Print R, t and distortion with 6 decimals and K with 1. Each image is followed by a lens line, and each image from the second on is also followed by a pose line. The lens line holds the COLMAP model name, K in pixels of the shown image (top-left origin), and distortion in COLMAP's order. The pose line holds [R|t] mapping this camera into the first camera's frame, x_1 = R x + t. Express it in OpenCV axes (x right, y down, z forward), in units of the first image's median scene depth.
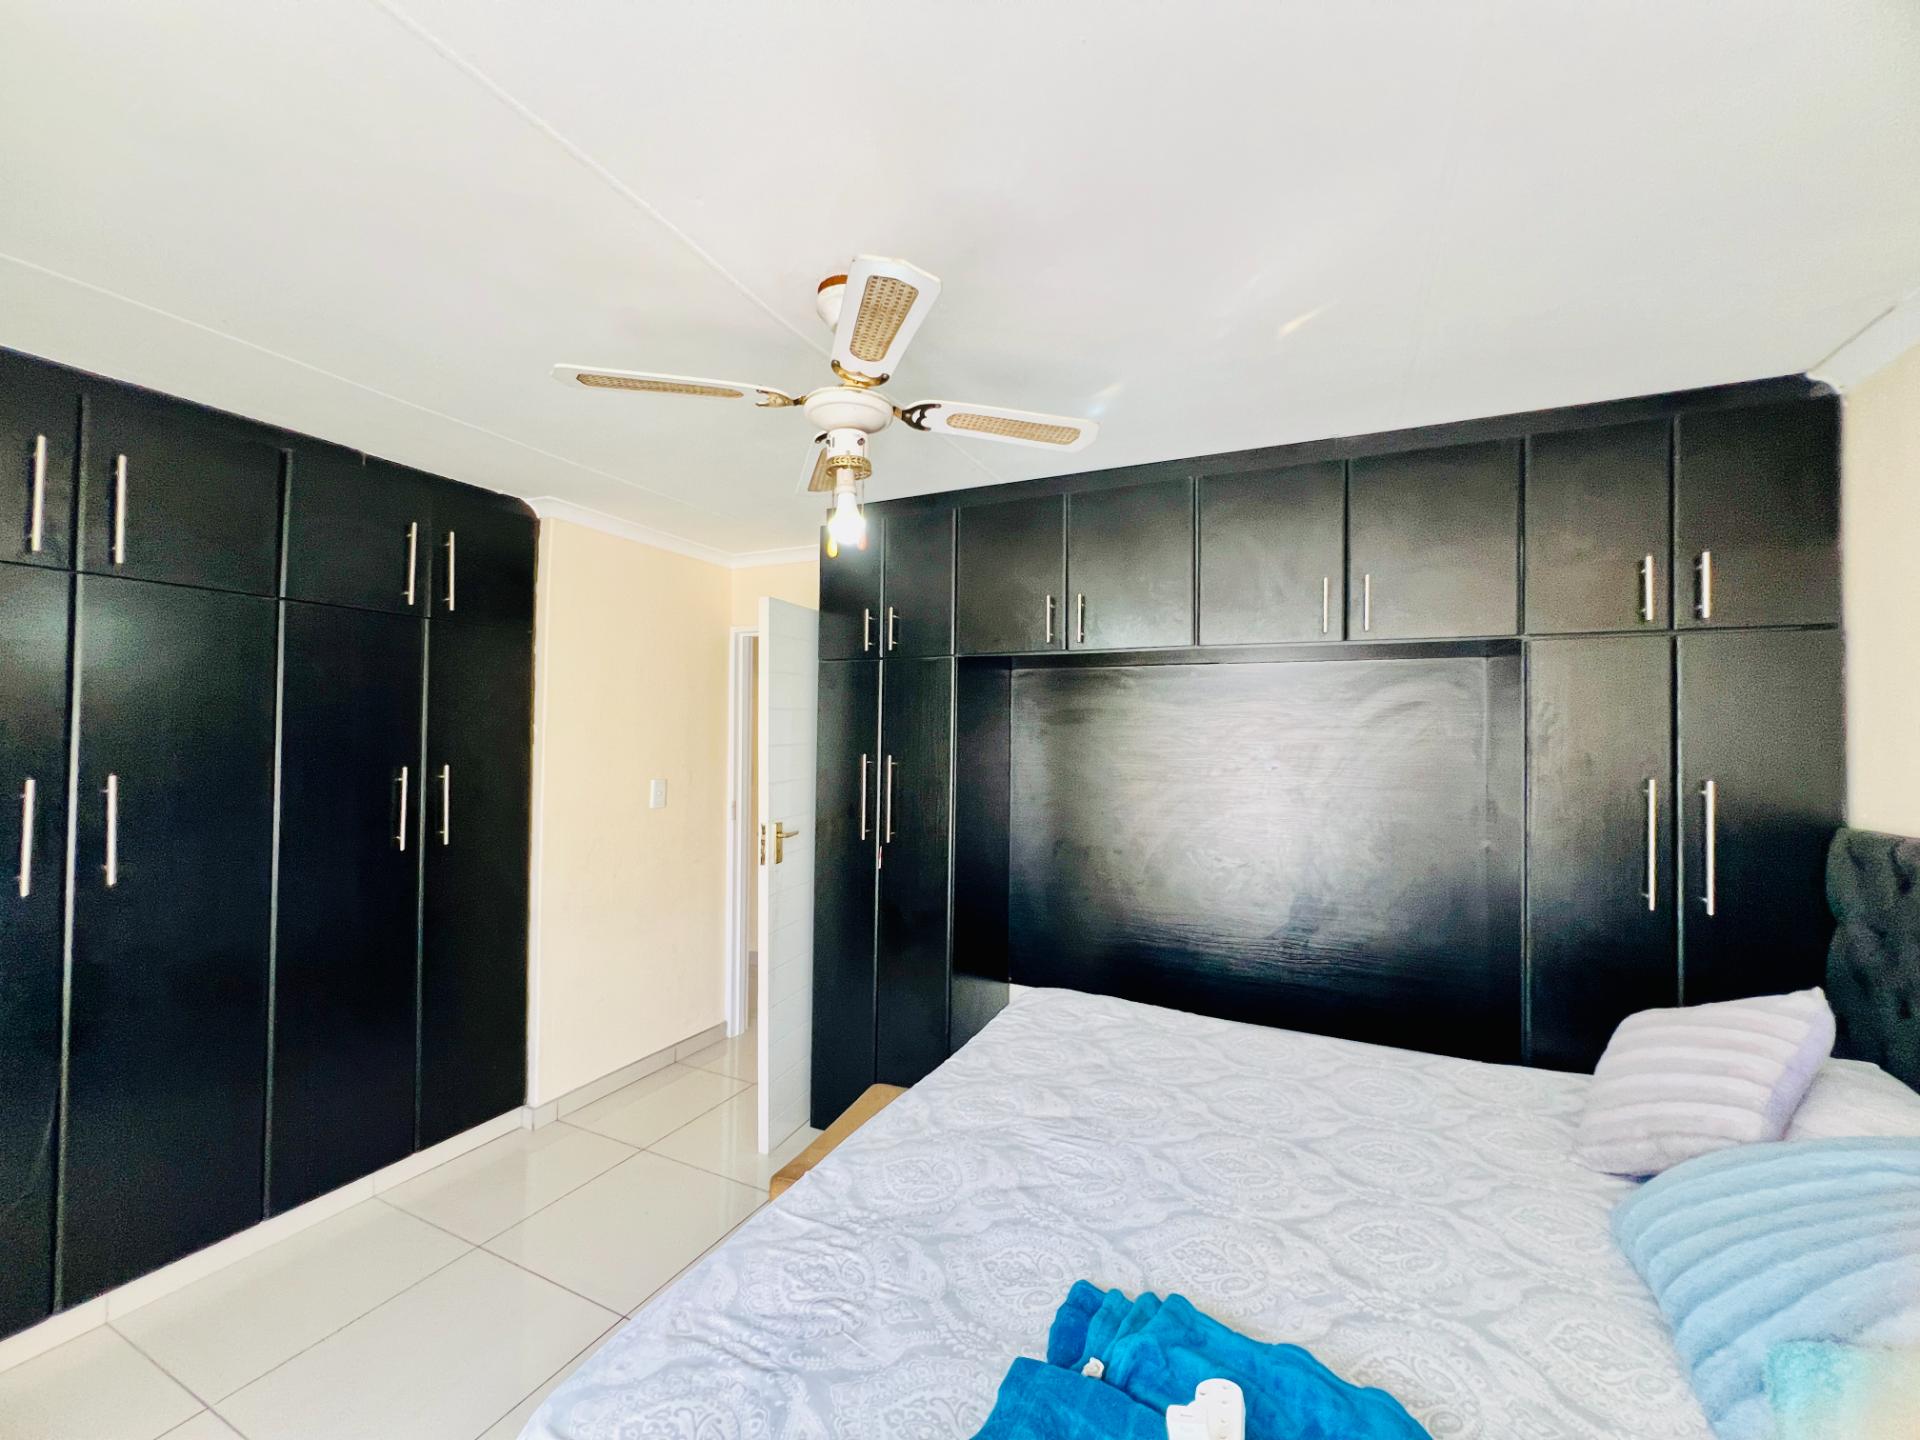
lens RADIAL K [[773.0, 0, 962.4], [0, 773.0, 717.0], [0, 0, 1]] dist [-0.005314, 0.001498]
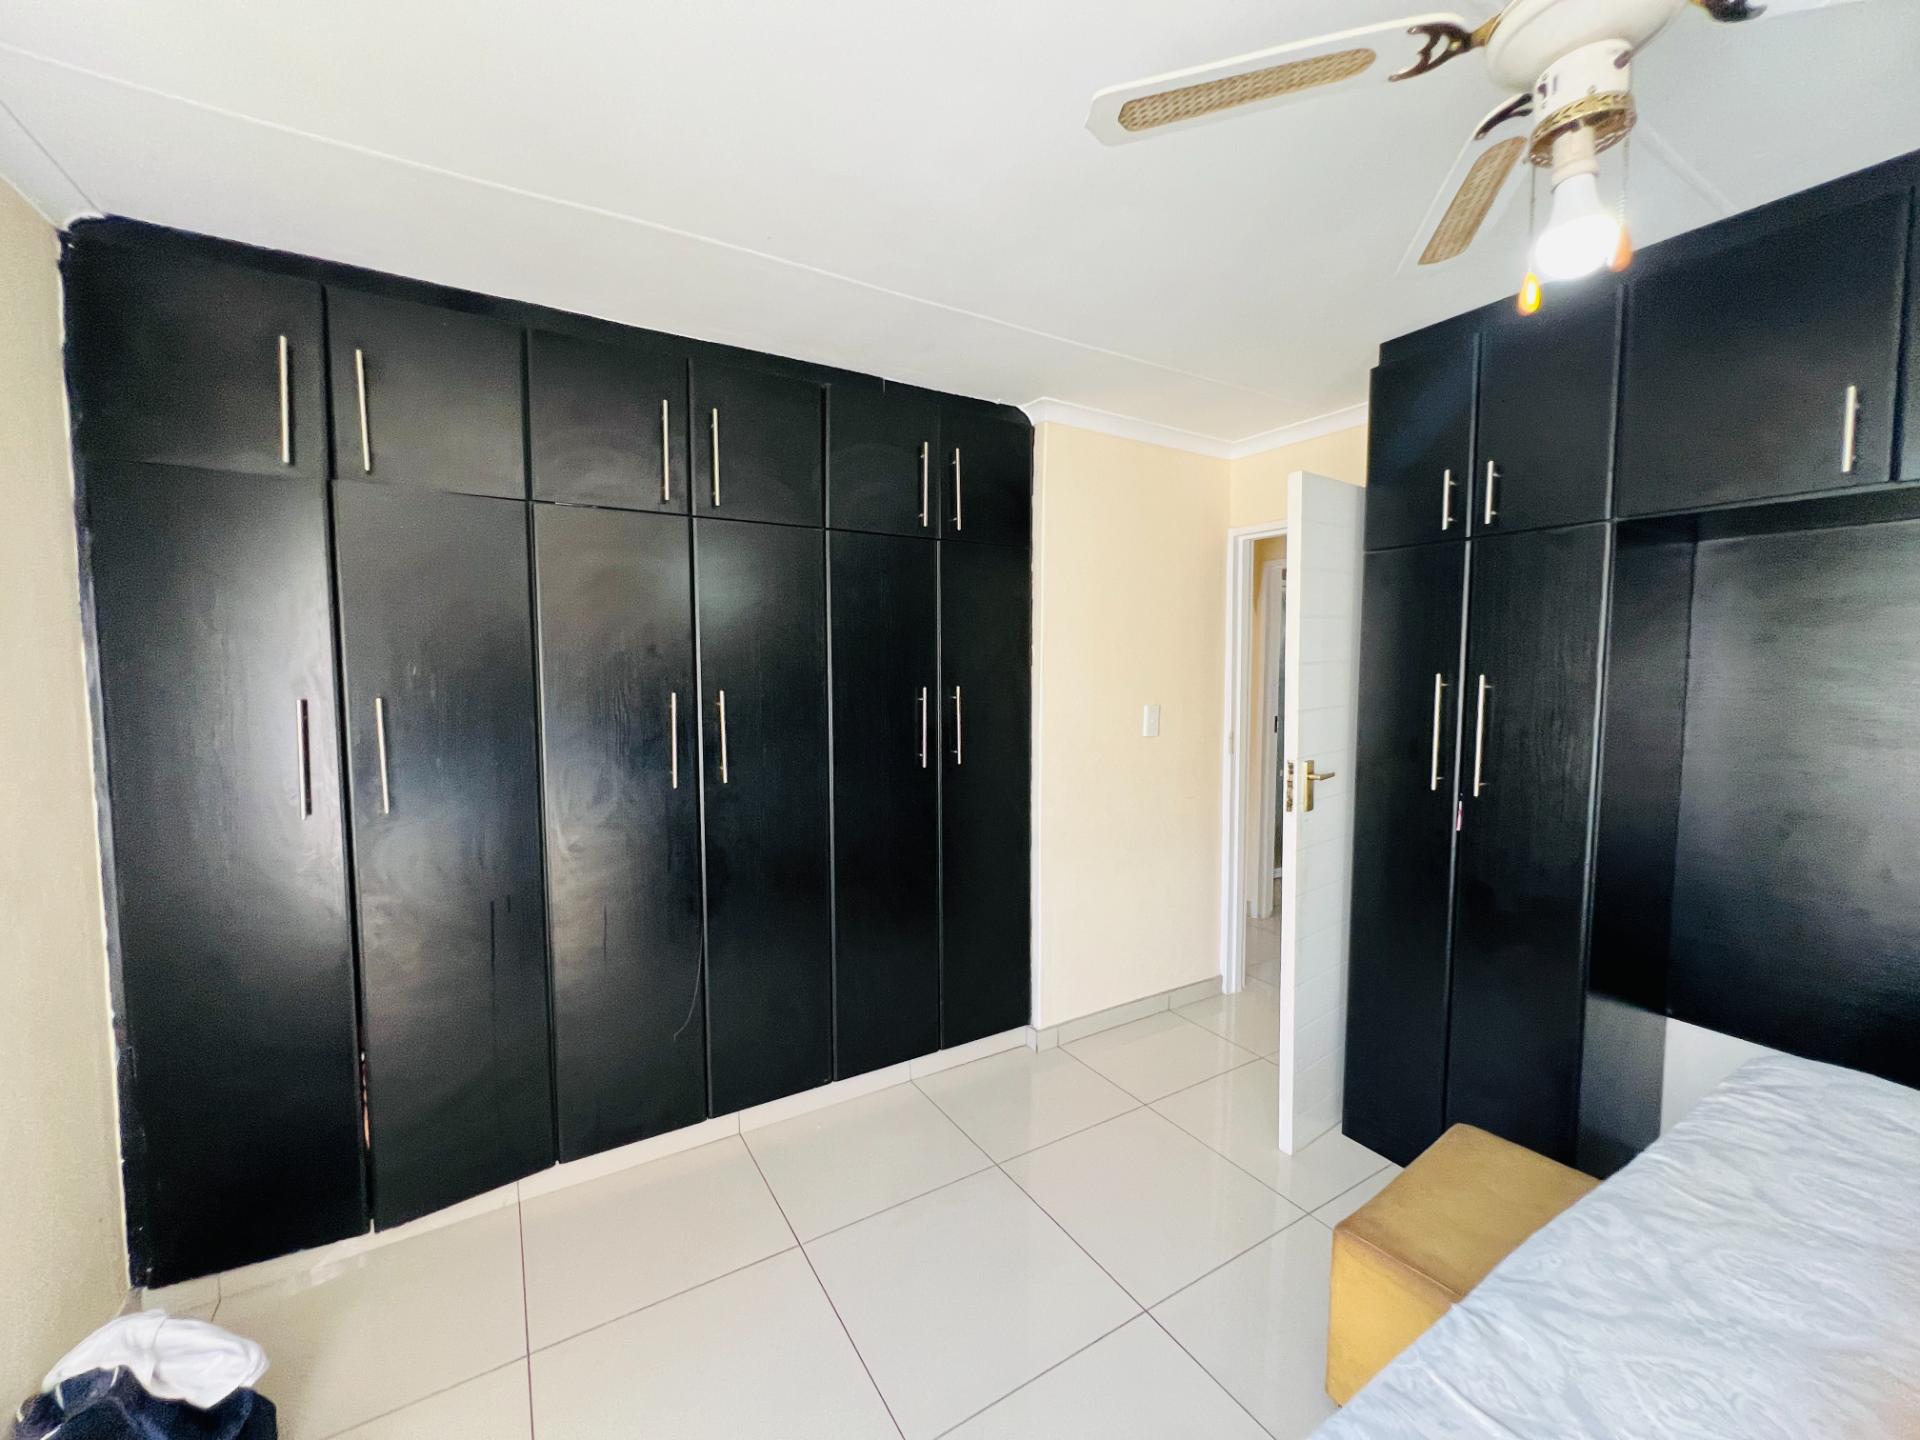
lens RADIAL K [[773.0, 0, 960.9], [0, 773.0, 714.6], [0, 0, 1]] dist [-0.005314, 0.001498]
pose [[0.841029, 0.023563, -0.540477, -0.132198], [0.021819, 0.996761, 0.077408, 0.024069], [0.540550, -0.076895, 0.837791, 0.170056]]
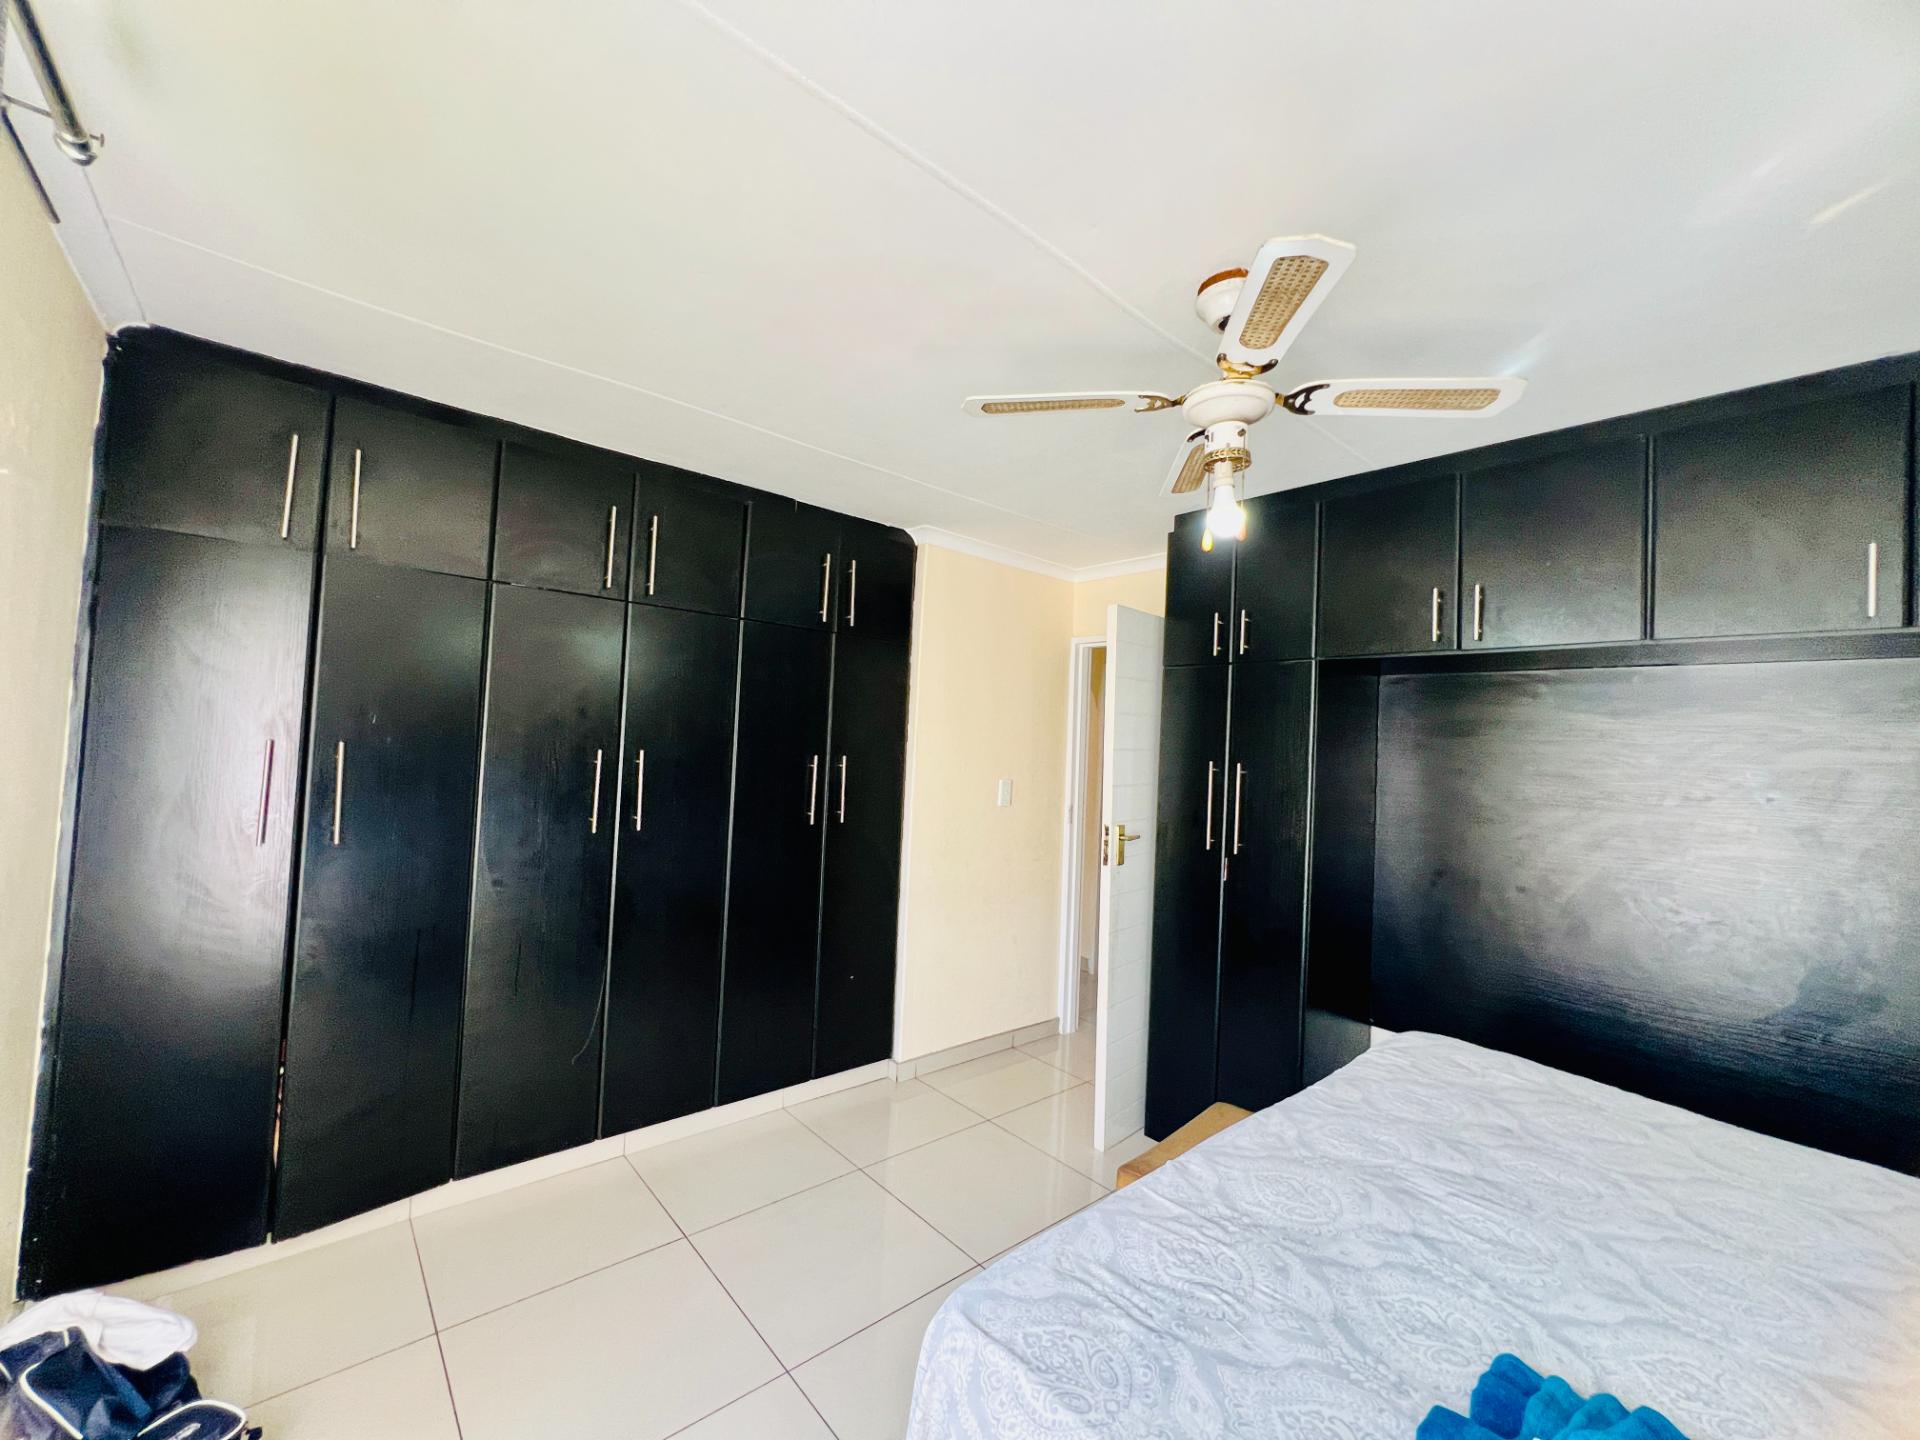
lens RADIAL K [[773.0, 0, 957.9], [0, 773.0, 716.9], [0, 0, 1]] dist [-0.005314, 0.001498]
pose [[0.917663, 0.016991, -0.396996, -0.039905], [-0.027376, 0.999415, -0.020508, 0.024497], [0.396416, 0.029687, 0.917591, -0.028923]]
